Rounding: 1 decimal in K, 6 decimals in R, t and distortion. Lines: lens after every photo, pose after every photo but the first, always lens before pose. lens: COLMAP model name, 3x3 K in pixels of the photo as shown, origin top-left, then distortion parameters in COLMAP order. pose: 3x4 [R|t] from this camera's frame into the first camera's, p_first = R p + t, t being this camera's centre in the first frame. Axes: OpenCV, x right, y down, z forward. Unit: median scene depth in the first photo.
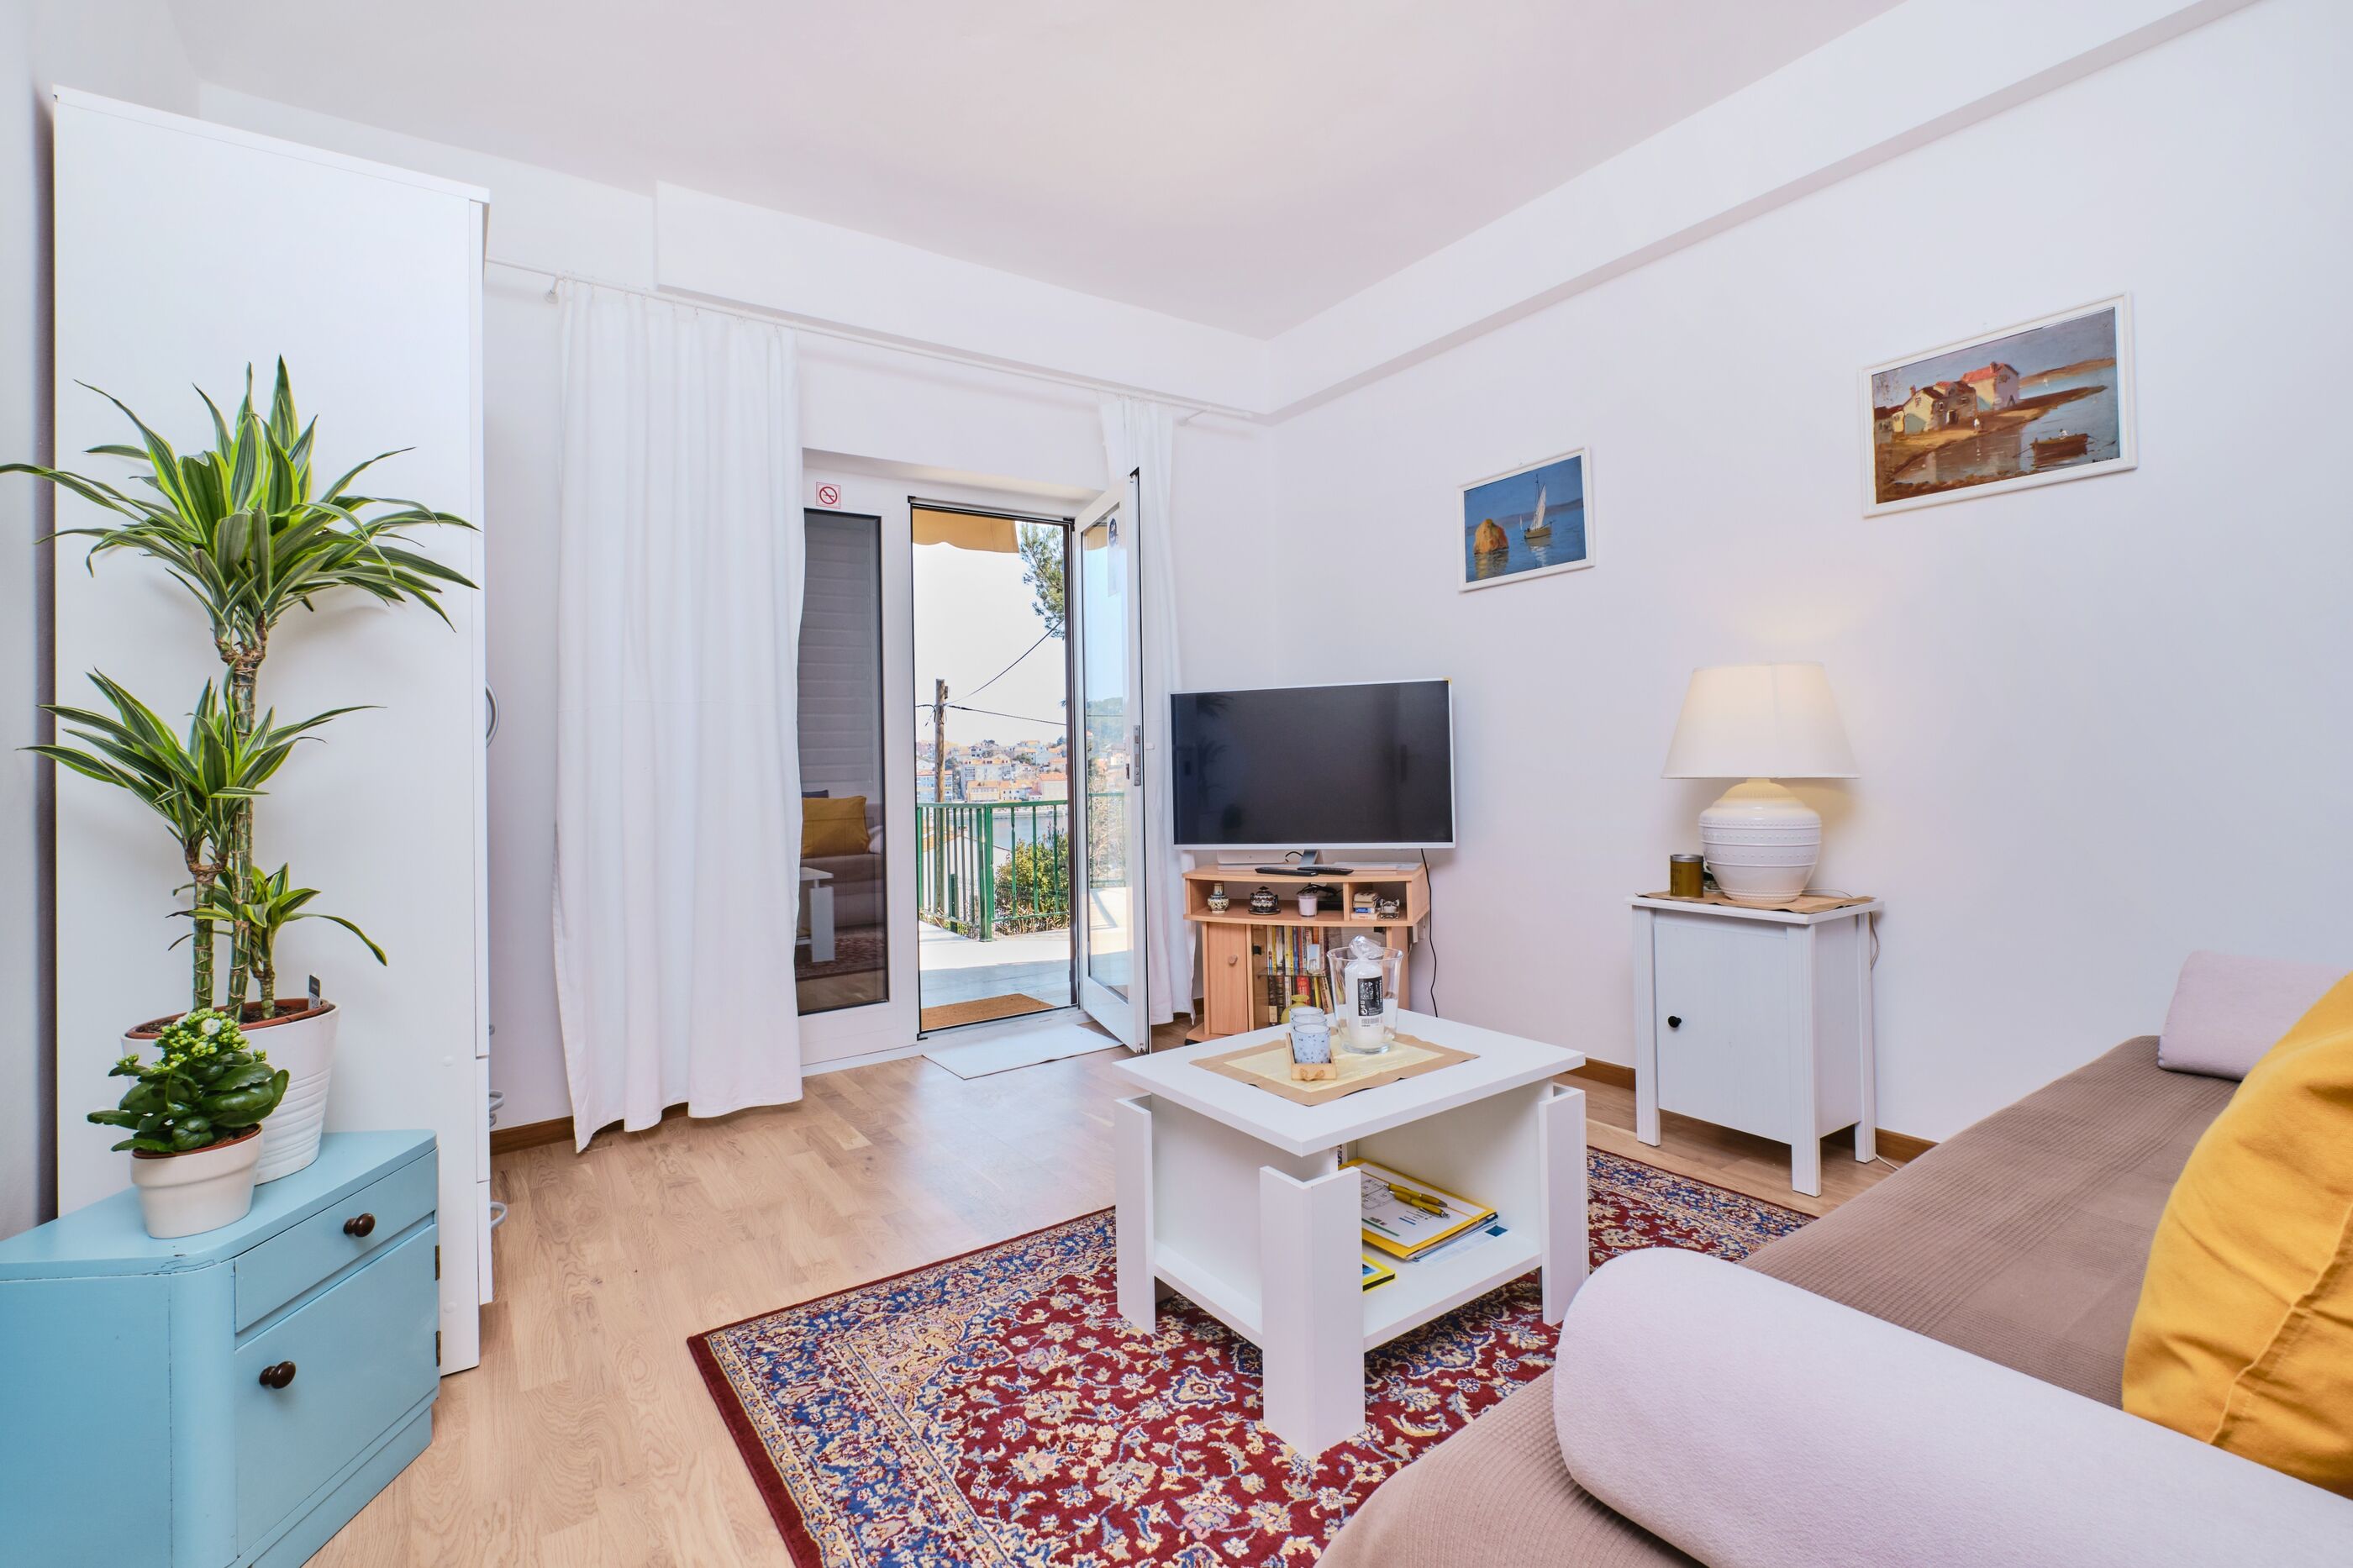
lens RADIAL K [[1051.9, 0, 1184.4], [0, 1051.9, 745.3], [0, 0, 1]] dist [-0.003096, -0.000673]
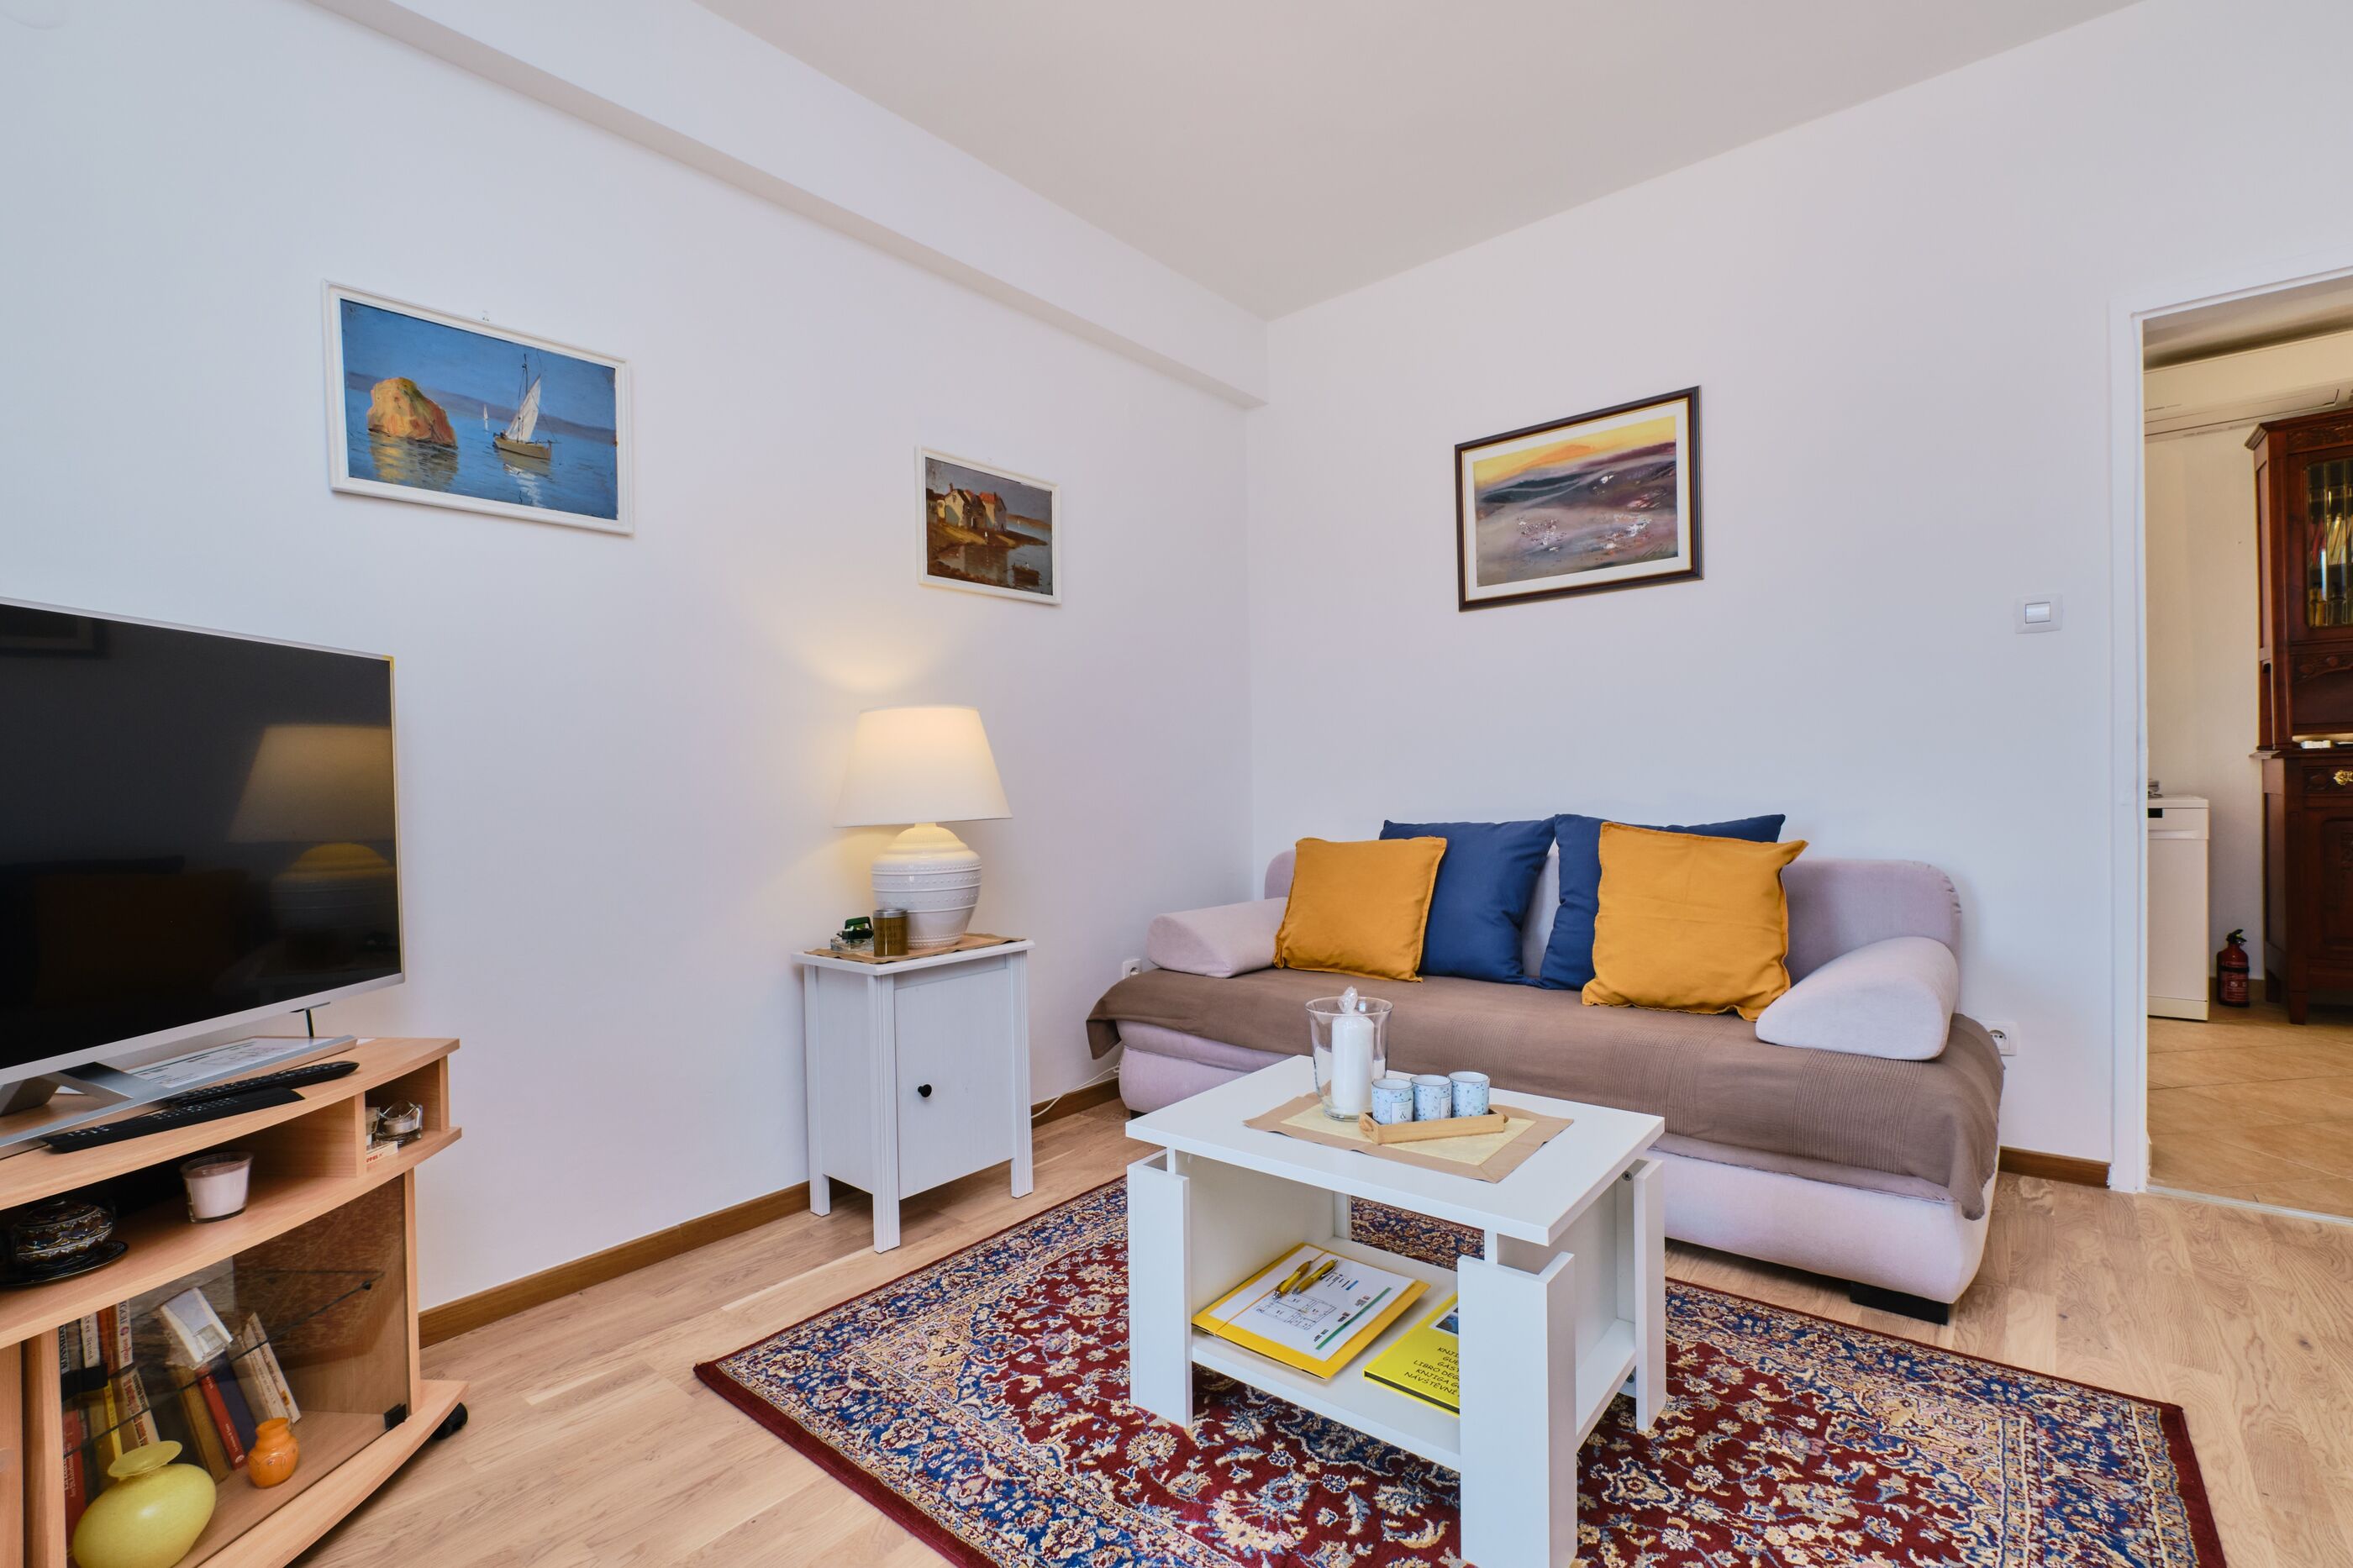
lens RADIAL K [[1057.5, 0, 1183.8], [0, 1057.5, 818.7], [0, 0, 1]] dist [0.001010, -0.000319]
pose [[-0.268636, -0.001207, 0.963241, -0.515549], [0.014299, 0.999884, 0.005241, 0.026420], [-0.963136, 0.015182, -0.268587, 1.108156]]
